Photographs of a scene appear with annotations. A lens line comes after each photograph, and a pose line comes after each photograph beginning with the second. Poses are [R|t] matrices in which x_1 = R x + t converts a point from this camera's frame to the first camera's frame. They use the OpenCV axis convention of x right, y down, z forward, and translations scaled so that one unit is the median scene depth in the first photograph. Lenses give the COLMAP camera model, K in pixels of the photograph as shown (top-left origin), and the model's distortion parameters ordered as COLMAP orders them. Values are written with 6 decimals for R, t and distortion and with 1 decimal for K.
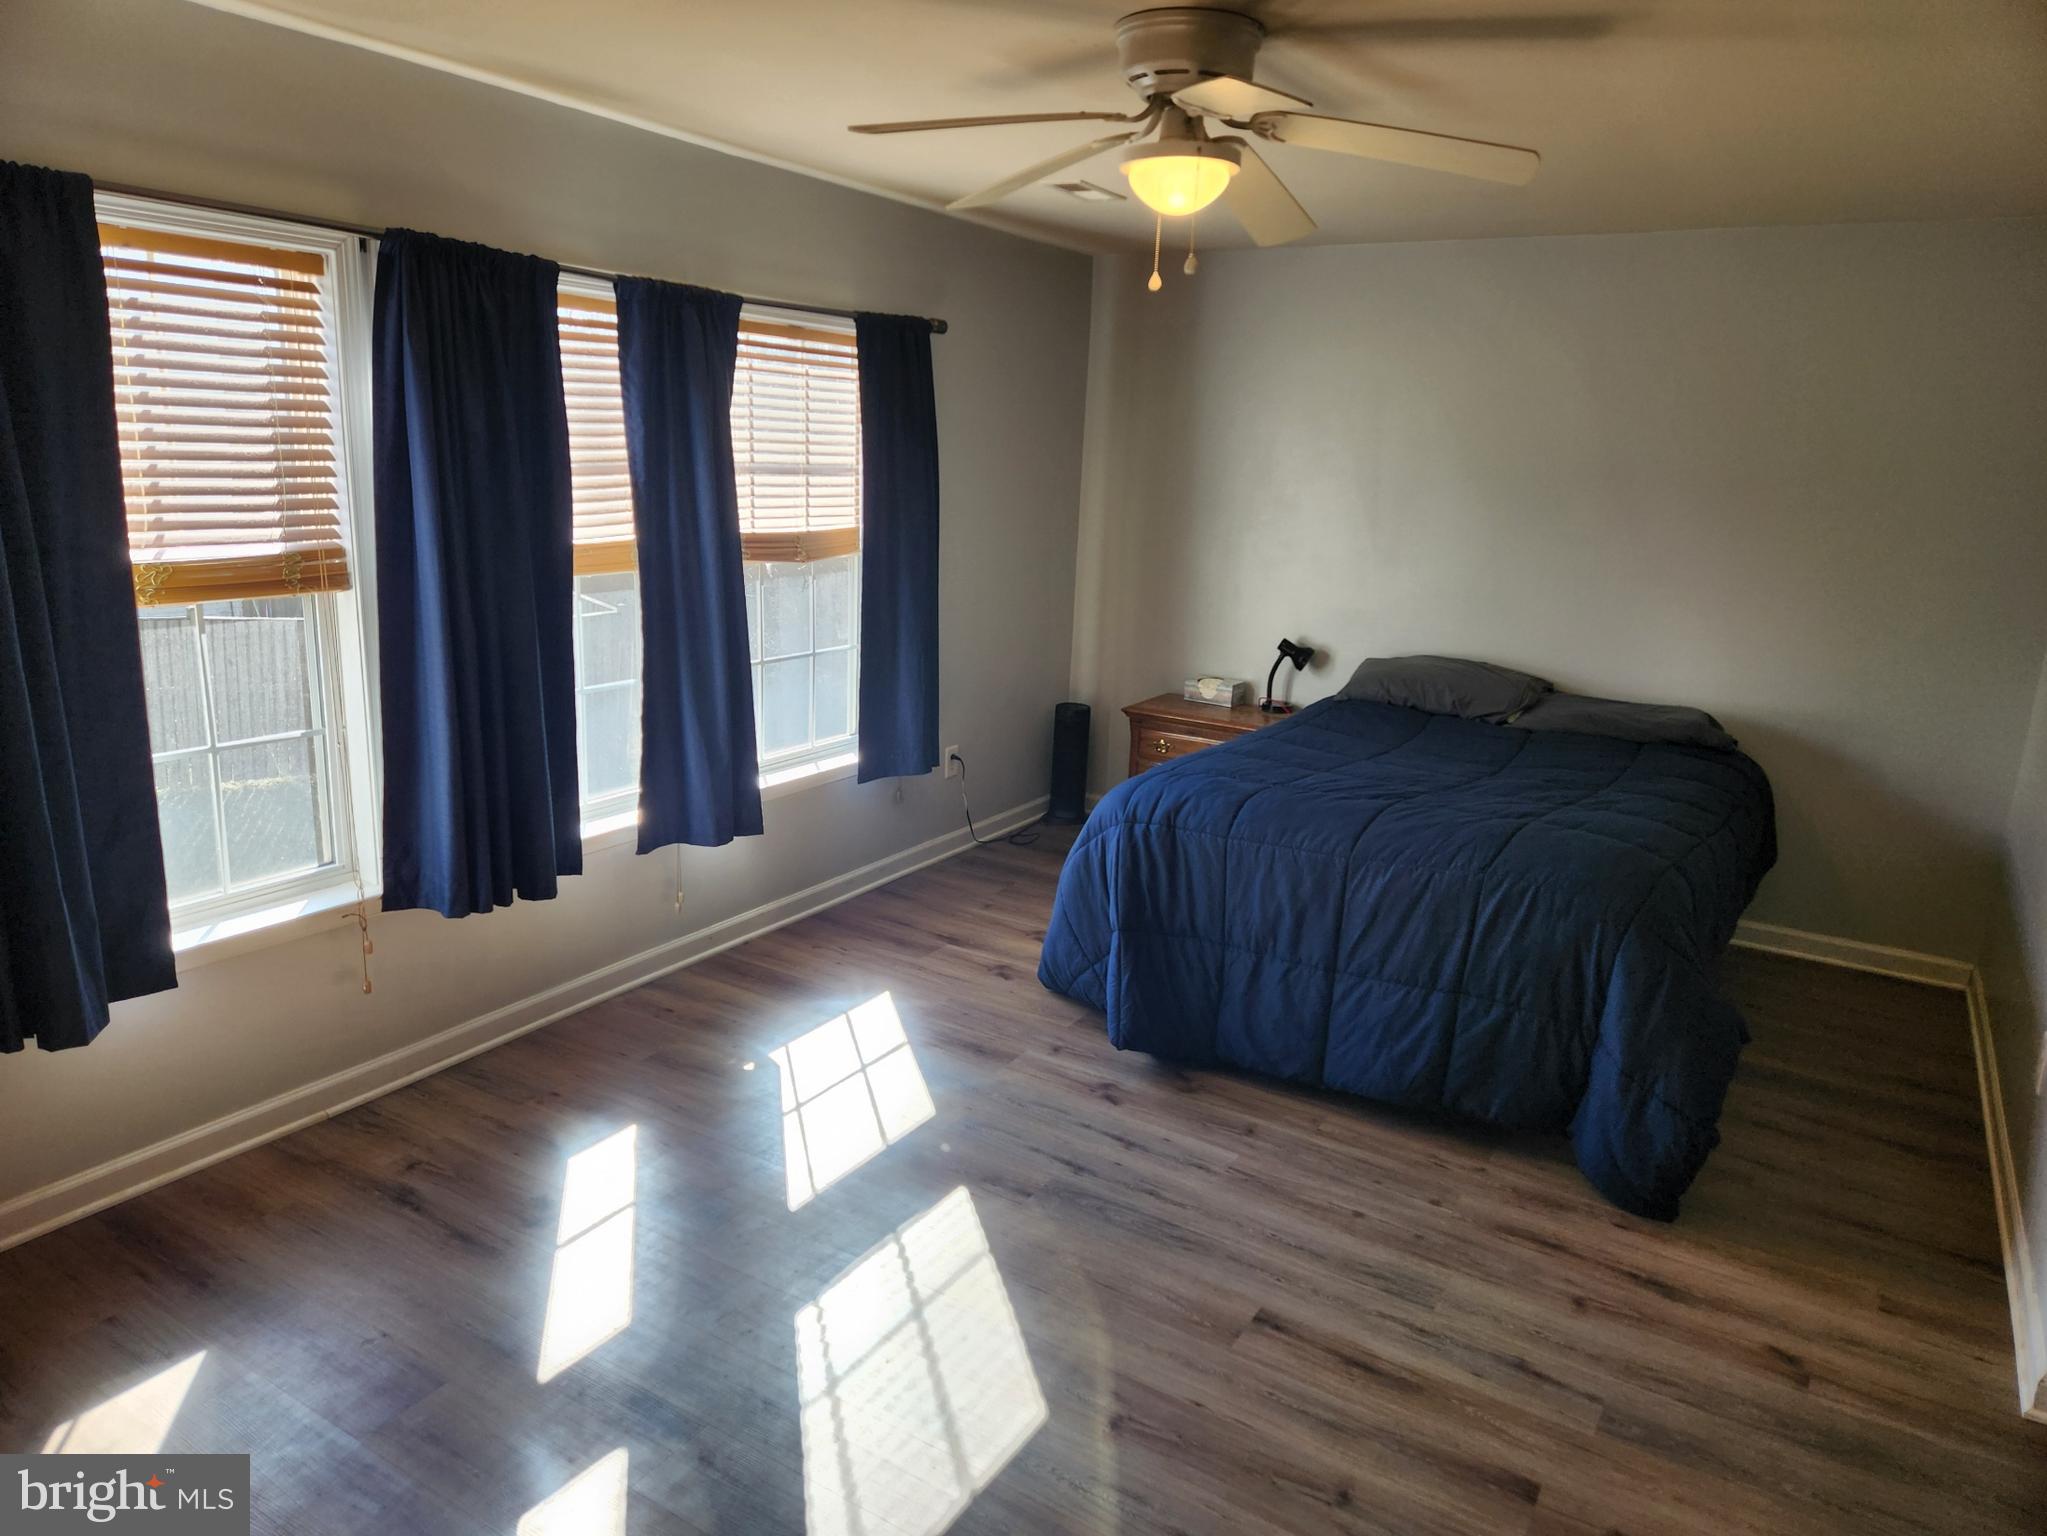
lens RADIAL K [[1357.9, 0, 1023.3], [0, 1357.9, 753.0], [0, 0, 1]] dist [0.044485, -0.002348]
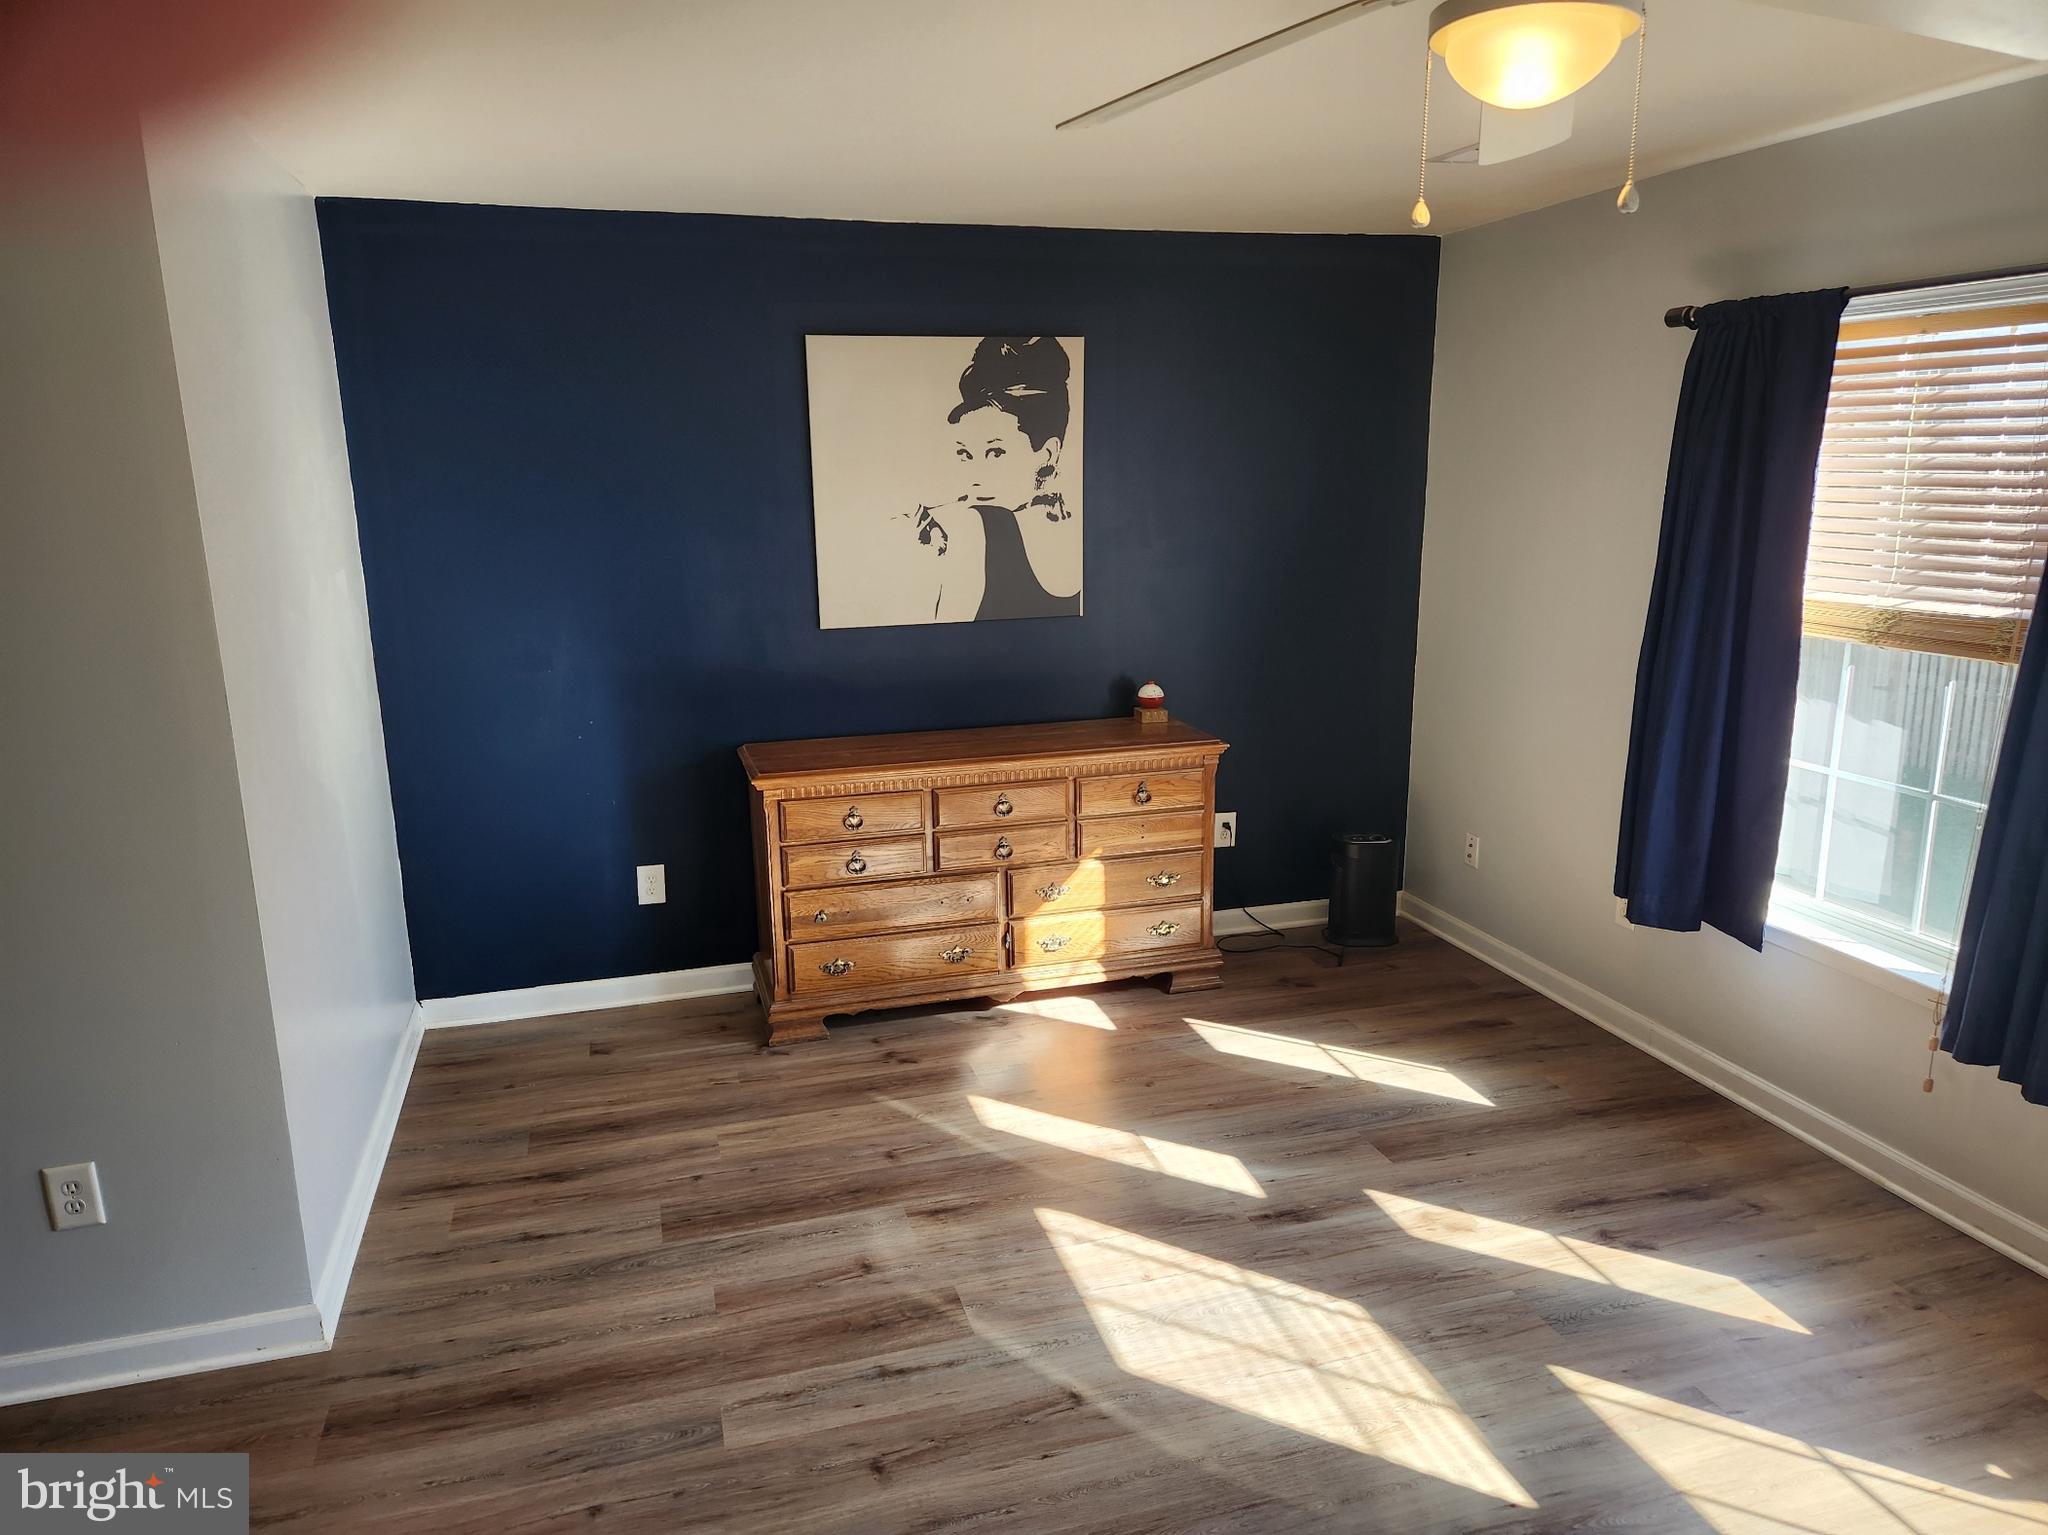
lens RADIAL K [[1358.5, 0, 1022.4], [0, 1358.5, 779.5], [0, 0, 1]] dist [0.044485, -0.002348]
pose [[-0.665710, 0.132203, -0.734406, 0.697243], [-0.189384, 0.922025, 0.337646, -0.259676], [0.721778, 0.363859, -0.588764, 1.221364]]
